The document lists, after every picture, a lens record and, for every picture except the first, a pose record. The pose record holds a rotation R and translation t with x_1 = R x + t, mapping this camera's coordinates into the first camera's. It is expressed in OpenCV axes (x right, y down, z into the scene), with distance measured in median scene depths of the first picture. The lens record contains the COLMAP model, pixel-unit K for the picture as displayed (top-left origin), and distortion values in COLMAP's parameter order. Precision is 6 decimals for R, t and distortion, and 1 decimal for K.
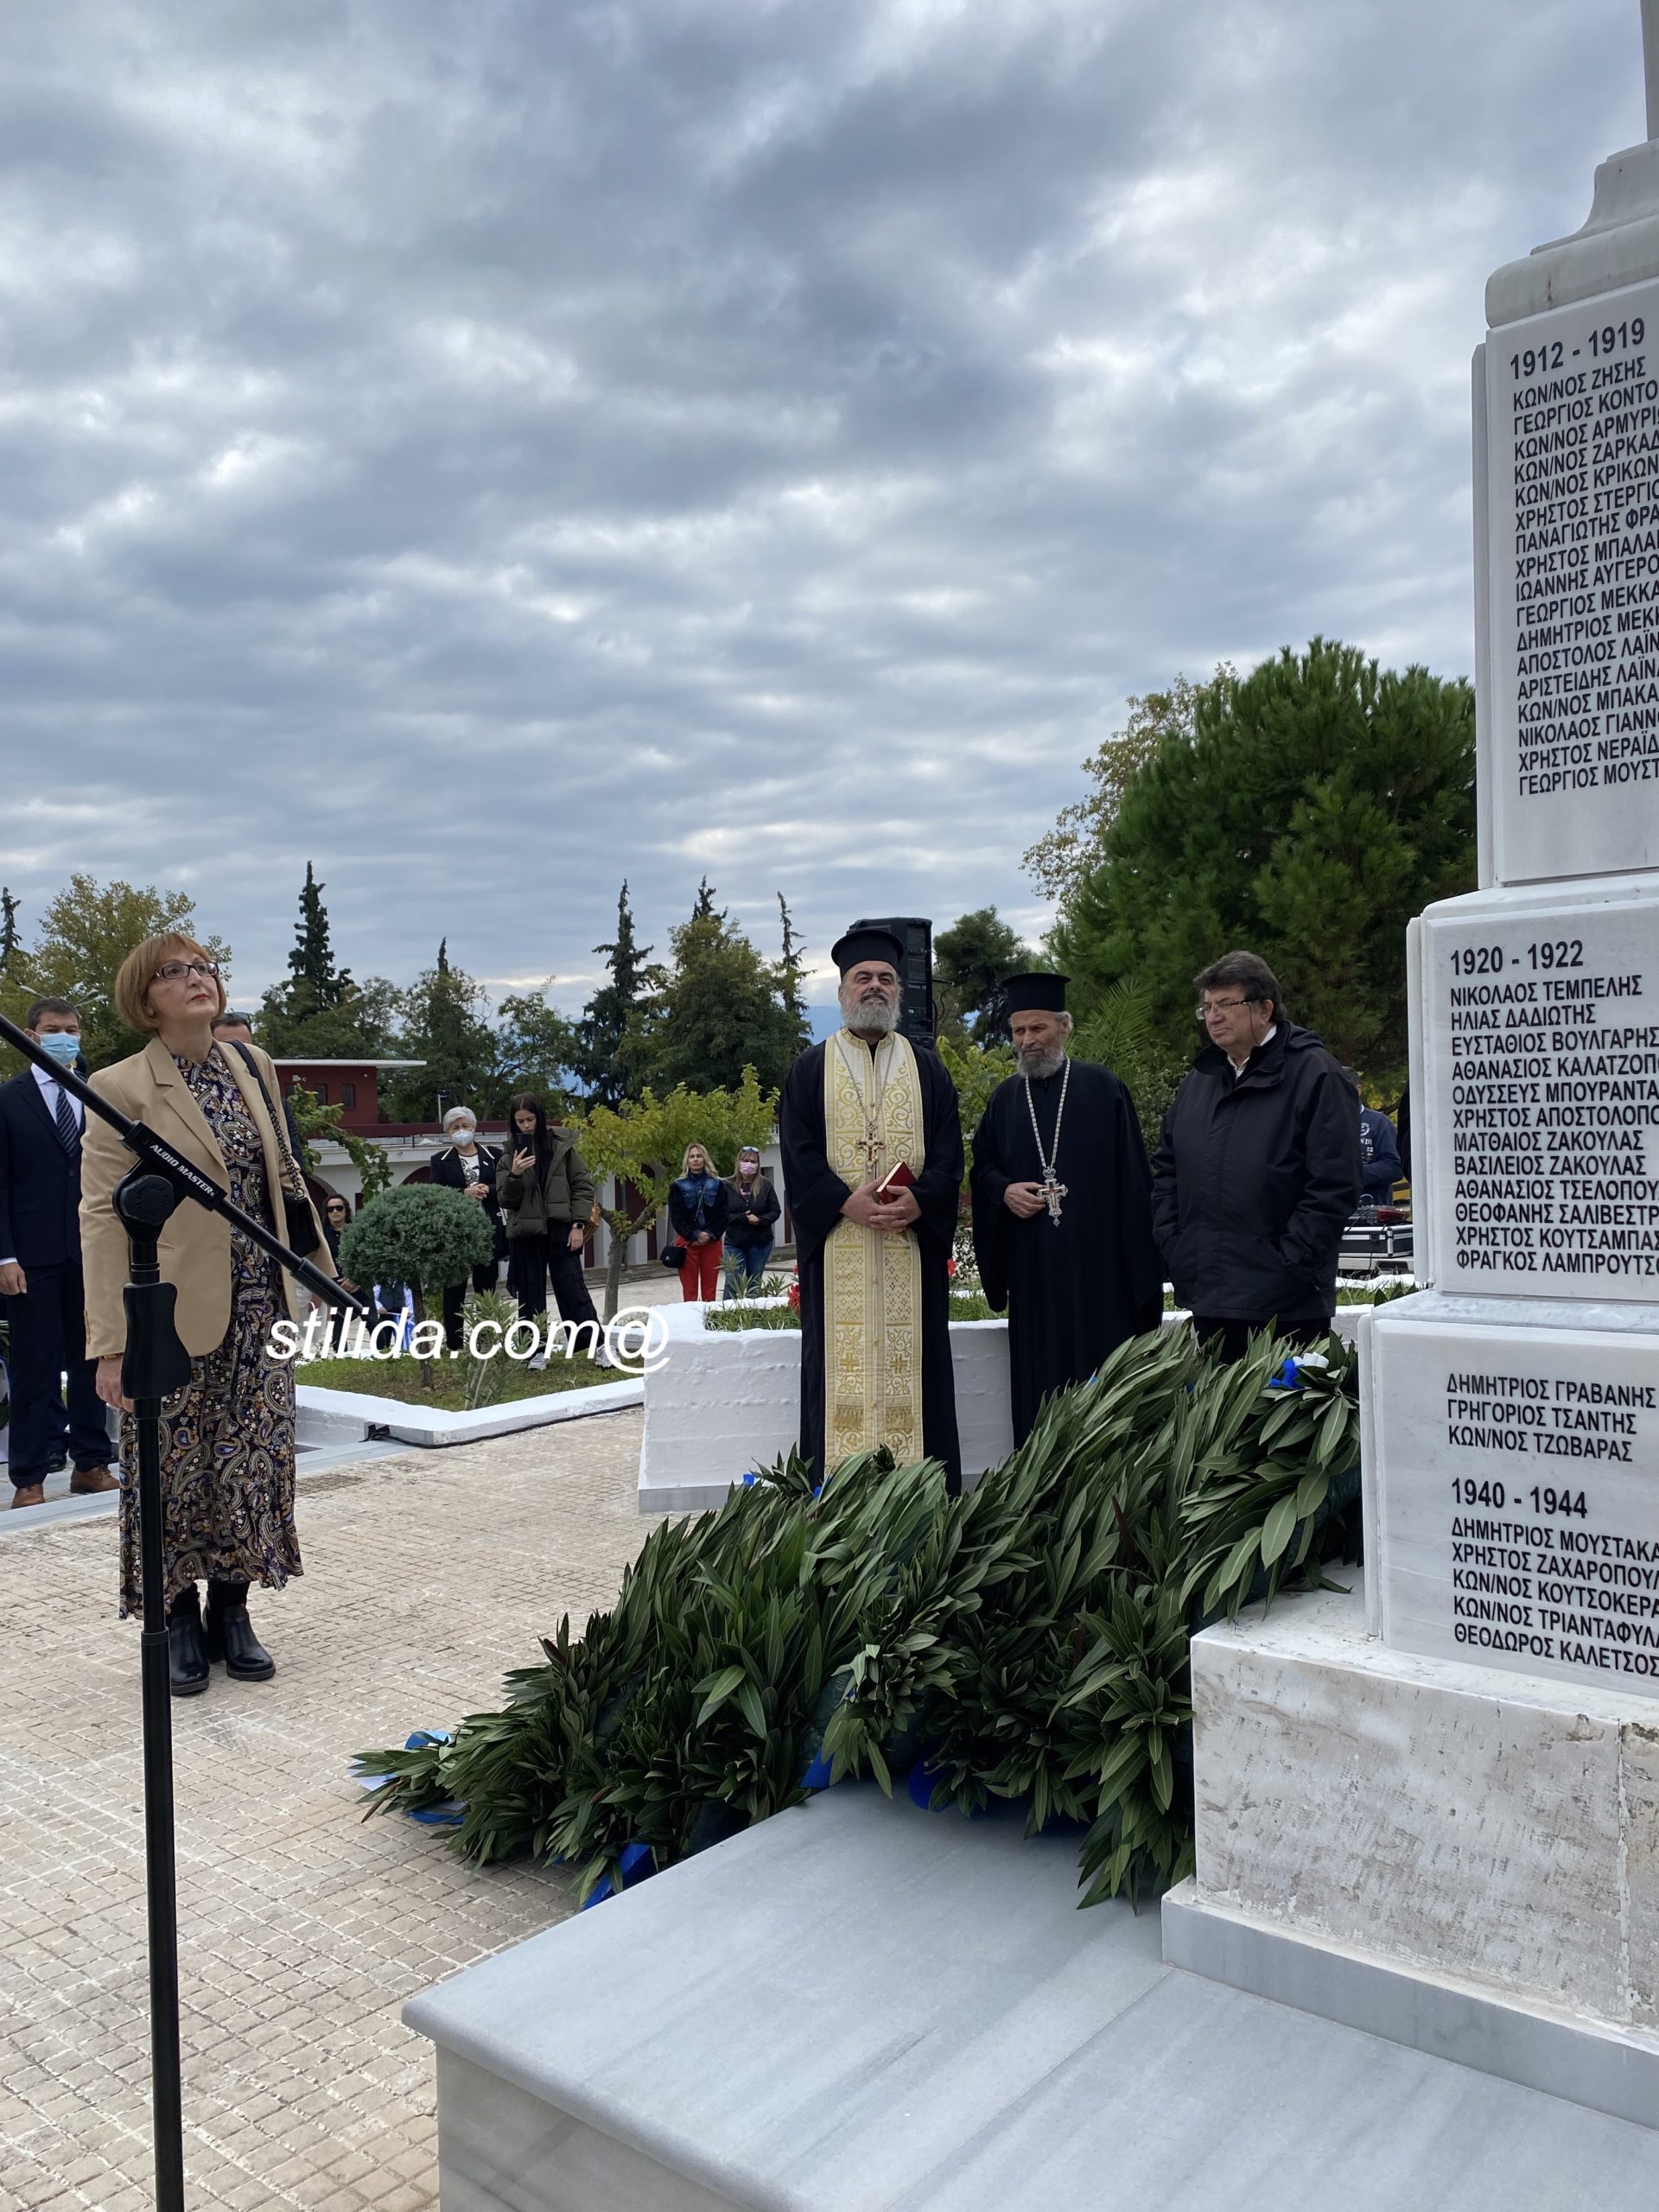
lens RADIAL K [[1702.3, 0, 833.5], [0, 1702.3, 1138.4], [0, 0, 1]] dist [0.012948, -0.008419]
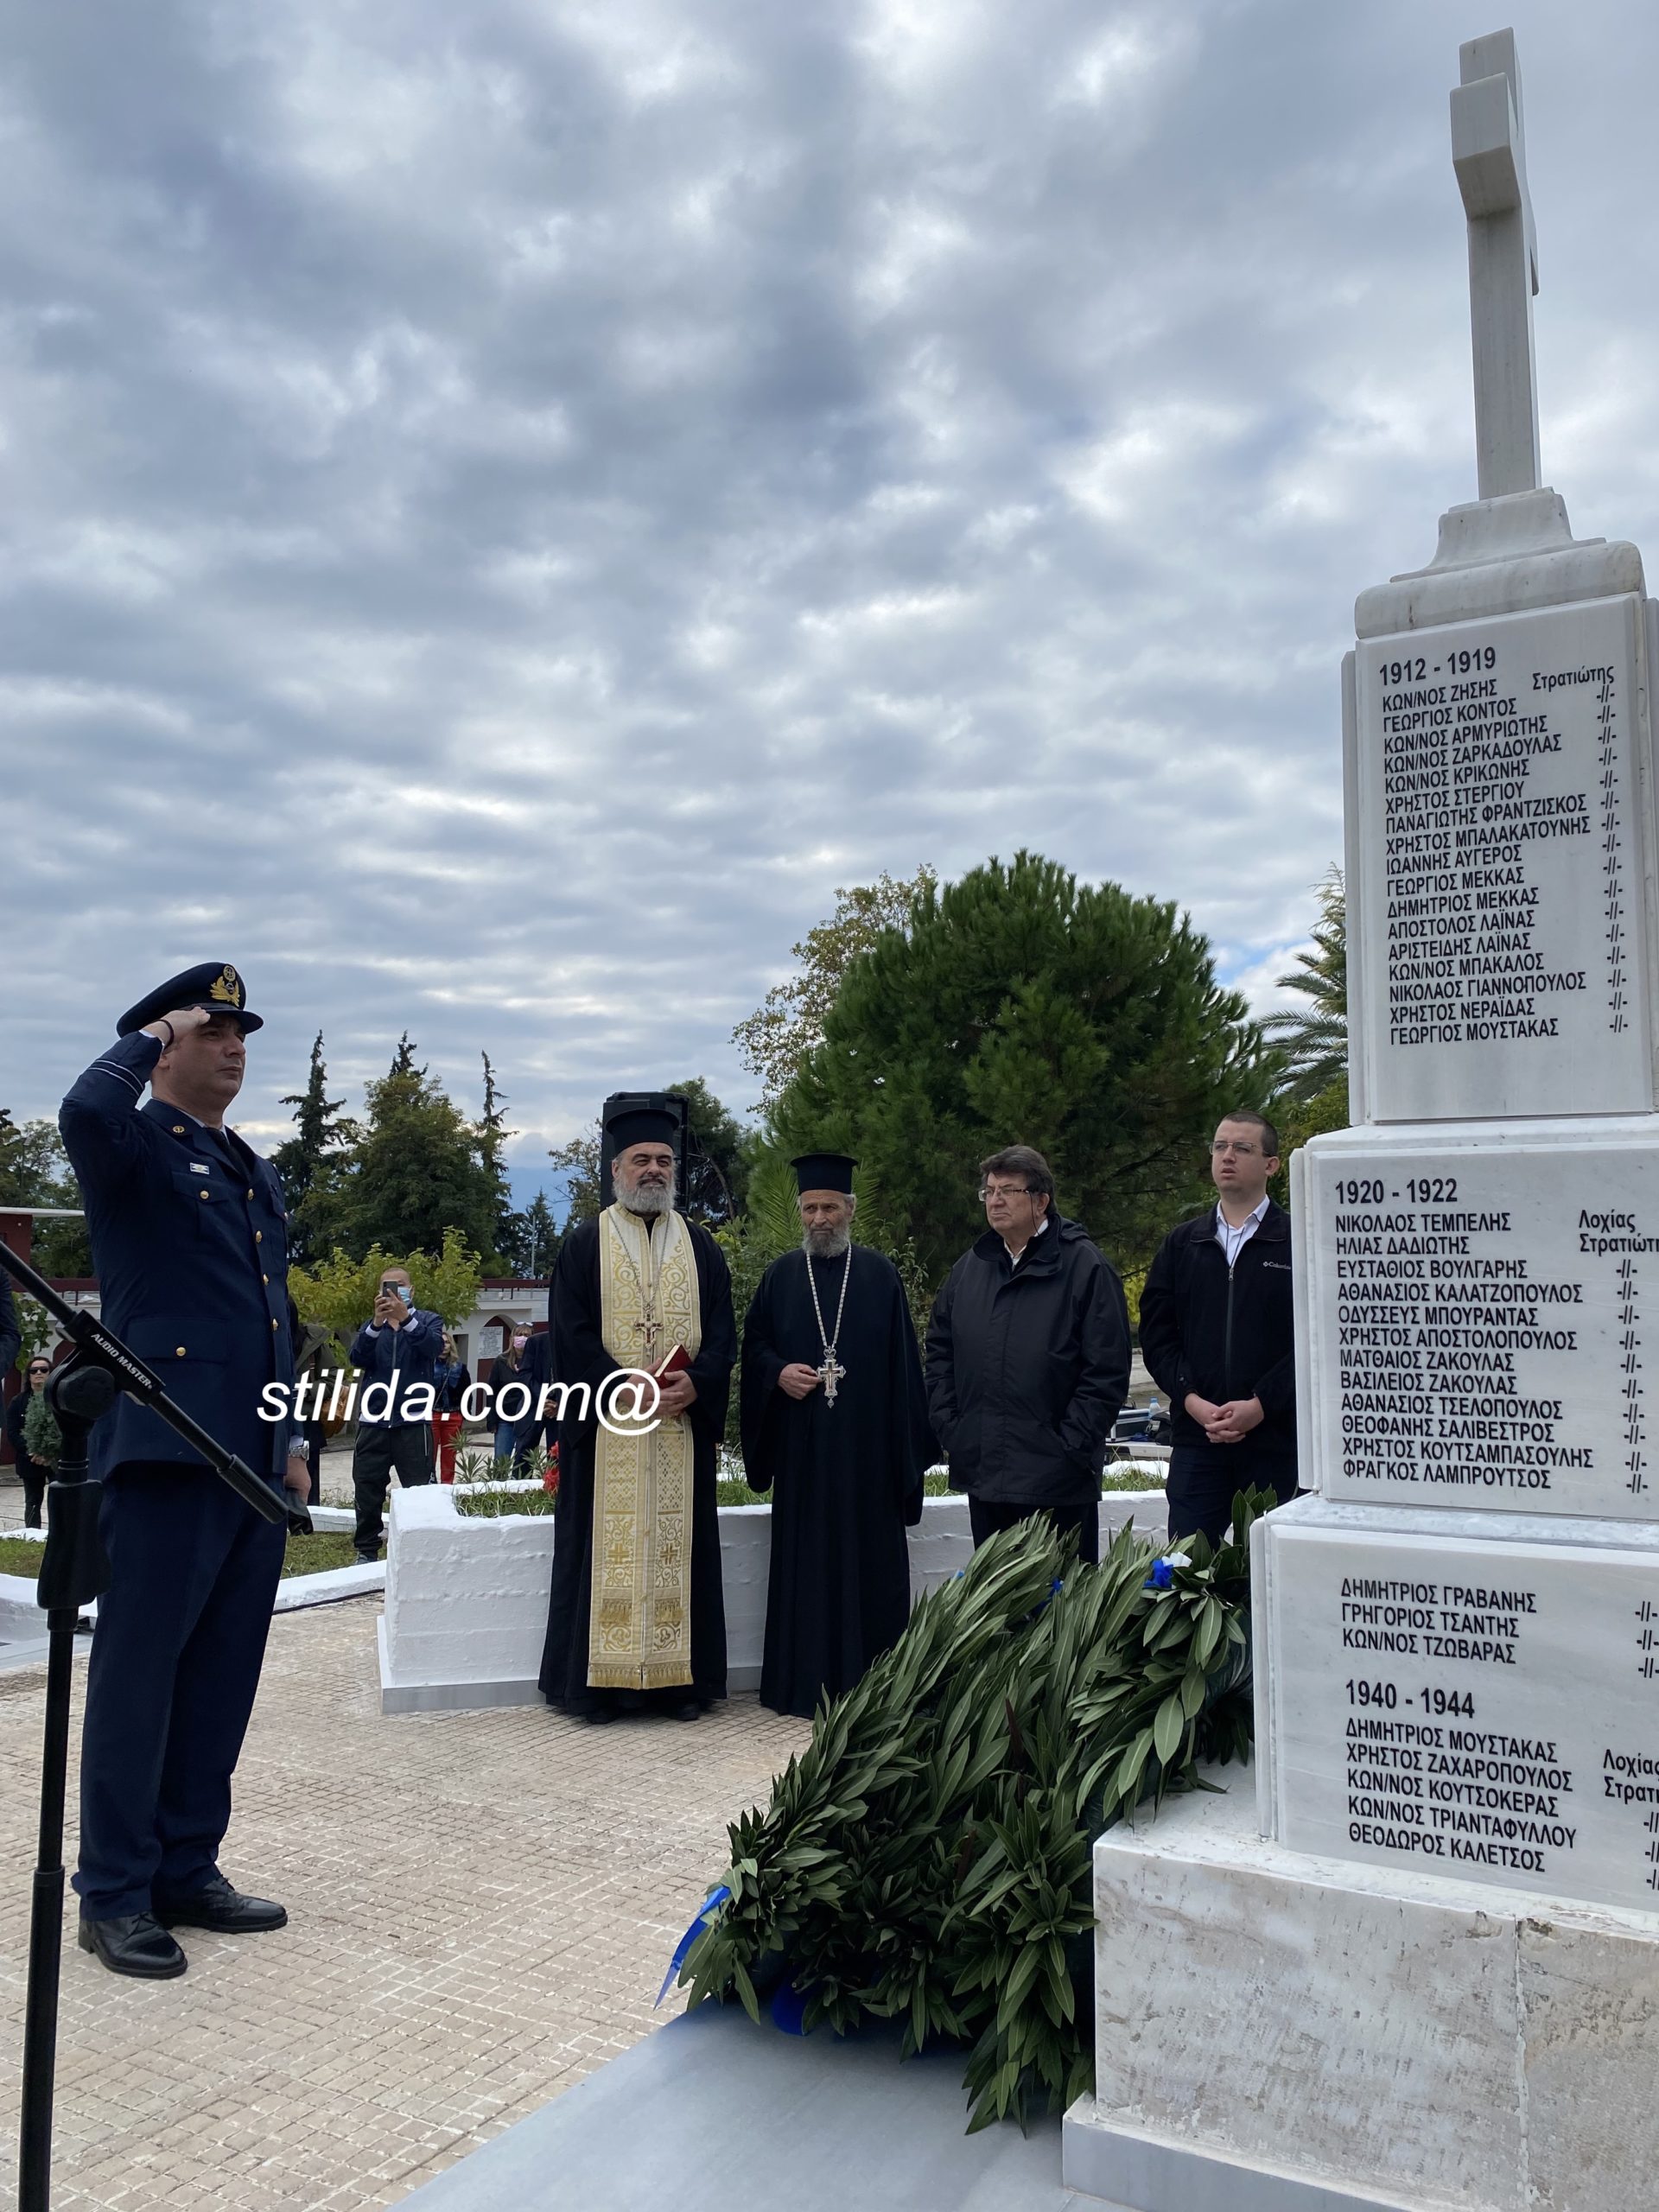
lens RADIAL K [[1691.8, 0, 845.8], [0, 1691.8, 1108.2], [0, 0, 1]] dist [0.013436, -0.012079]
pose [[0.981859, 0.050202, 0.182848, -0.149924], [-0.028444, 0.992398, -0.119735, -0.017546], [-0.187469, 0.112362, 0.975823, -0.007580]]
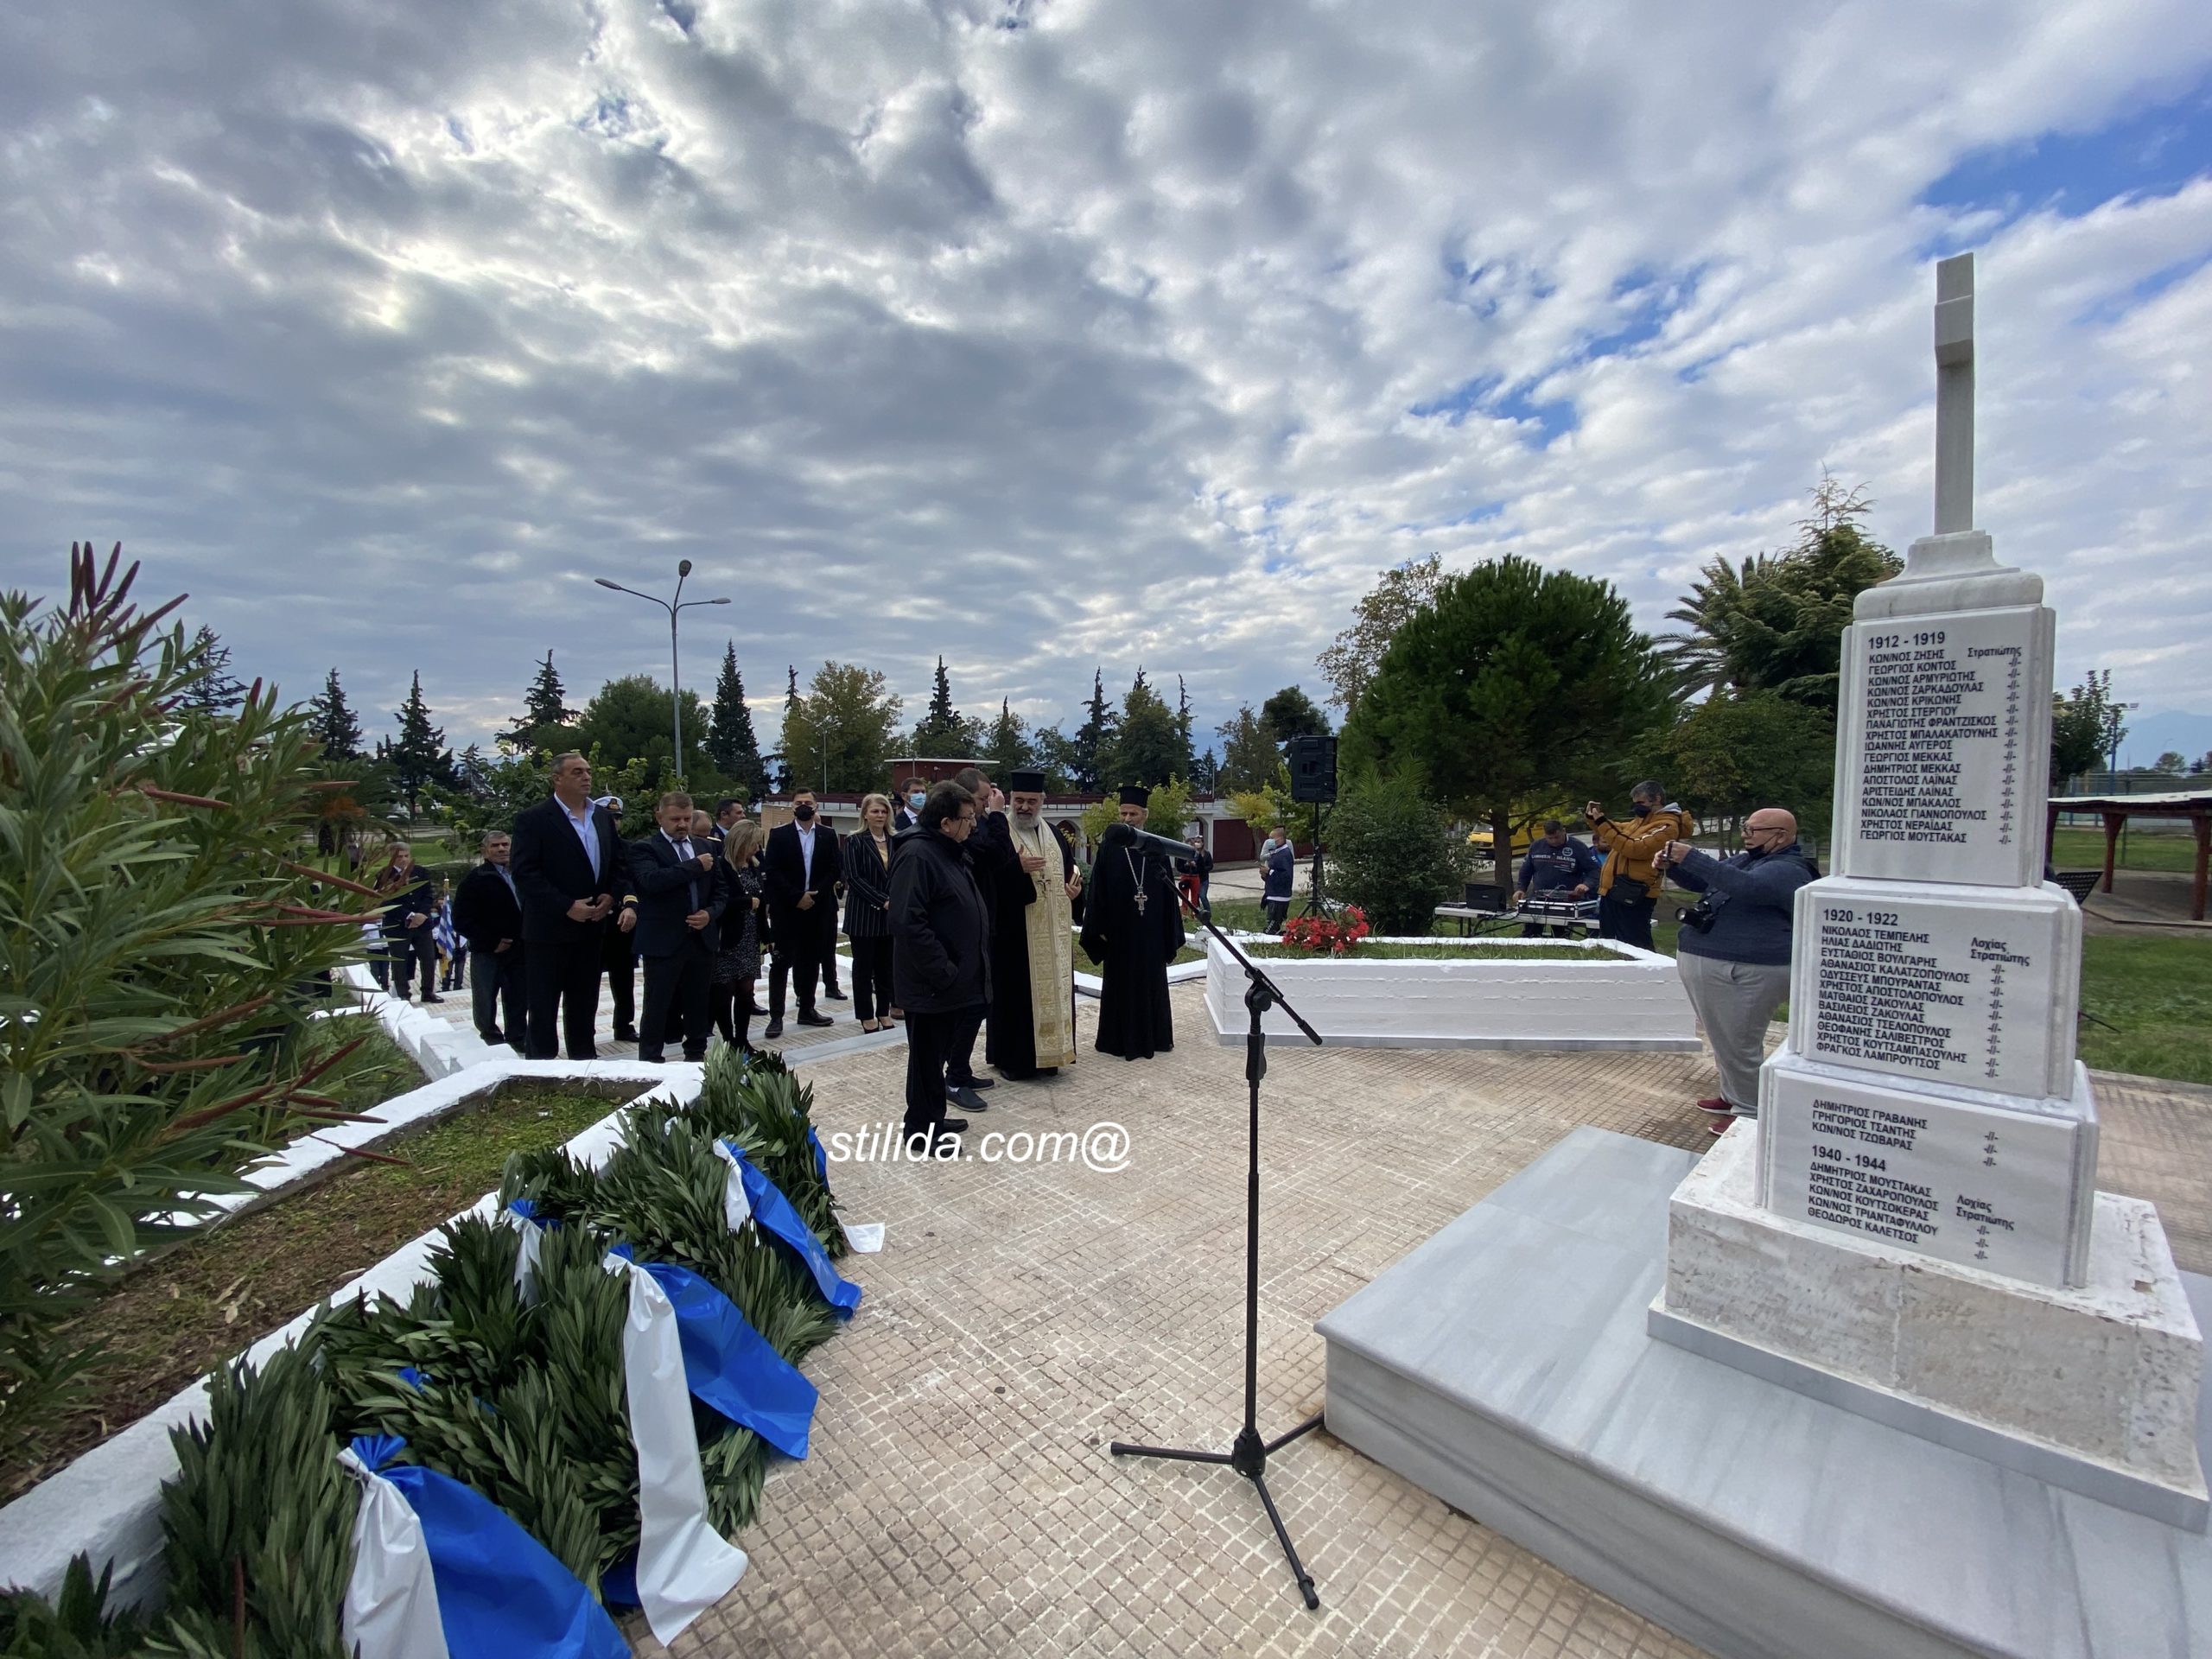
lens RADIAL K [[895.3, 0, 1094.0], [0, 895.3, 841.4], [0, 0, 1]] dist [0.016007, -0.019196]
pose [[0.992917, 0.035895, -0.113260, -0.455410], [-0.030635, 0.998384, 0.047854, -0.226016], [0.114795, -0.044045, 0.992412, -0.265363]]
